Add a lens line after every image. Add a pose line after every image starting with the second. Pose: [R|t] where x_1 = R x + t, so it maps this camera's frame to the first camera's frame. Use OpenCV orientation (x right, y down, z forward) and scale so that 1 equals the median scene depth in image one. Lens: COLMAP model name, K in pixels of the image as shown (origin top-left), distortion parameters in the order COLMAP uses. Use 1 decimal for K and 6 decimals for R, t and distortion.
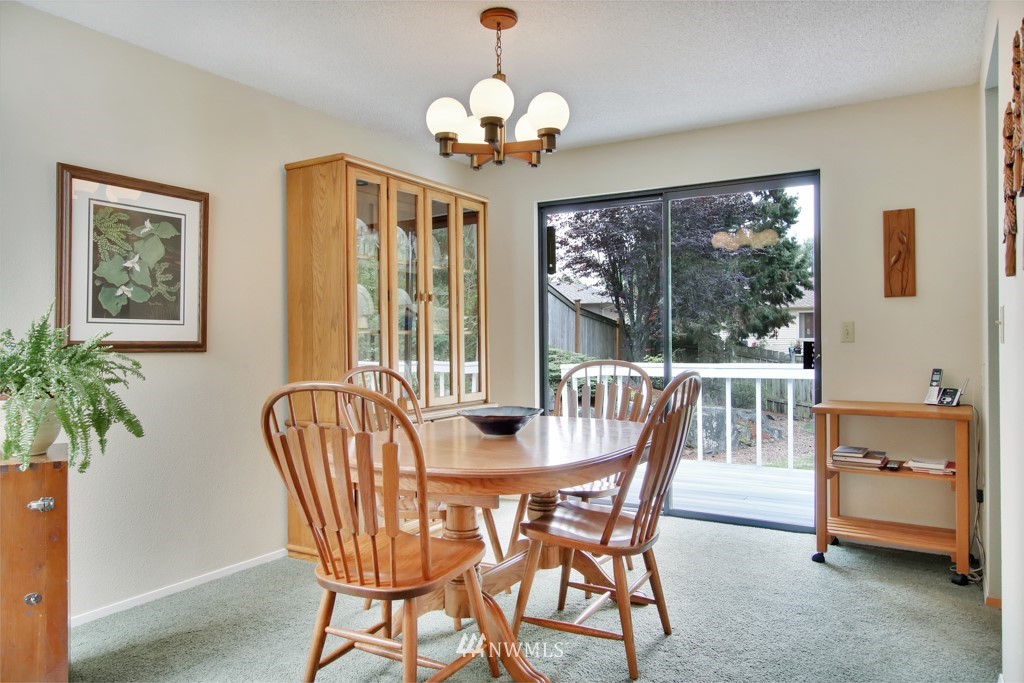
lens RADIAL K [[720.8, 0, 512.0], [0, 720.8, 341.5], [0, 0, 1]] dist [-0.000086, -0.000069]
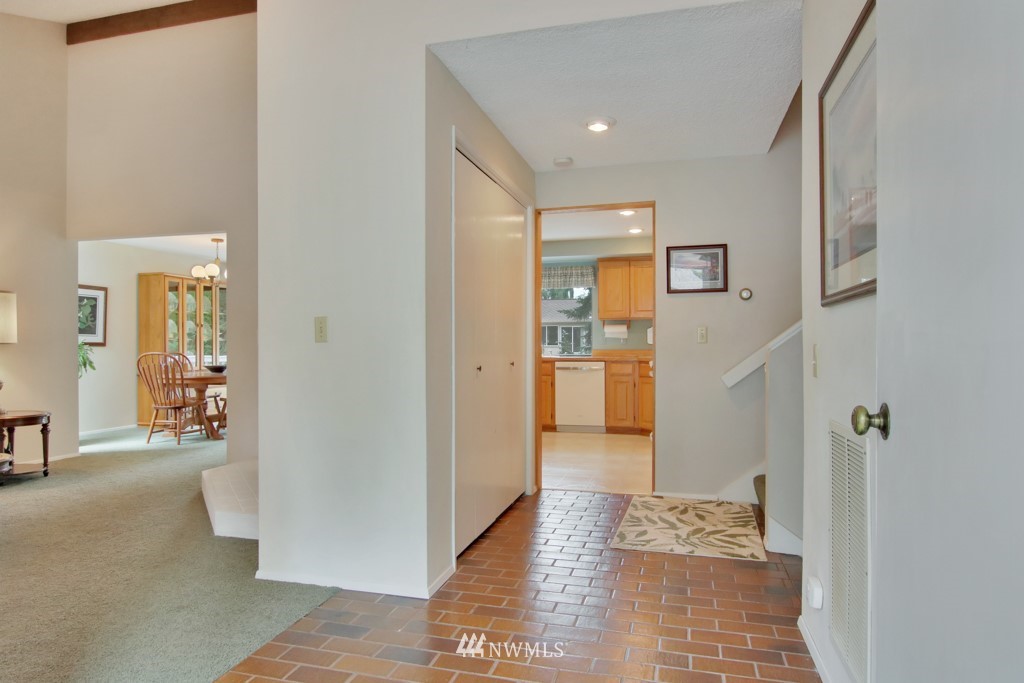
lens RADIAL K [[633.3, 0, 512.0], [0, 633.3, 341.5], [0, 0, 1]] dist [-0.007168, -0.001558]
pose [[0.966701, 0.009220, 0.255744, 0.449775], [-0.007810, 0.999948, -0.006528, 0.000281], [-0.255791, 0.004314, 0.966722, -1.706512]]
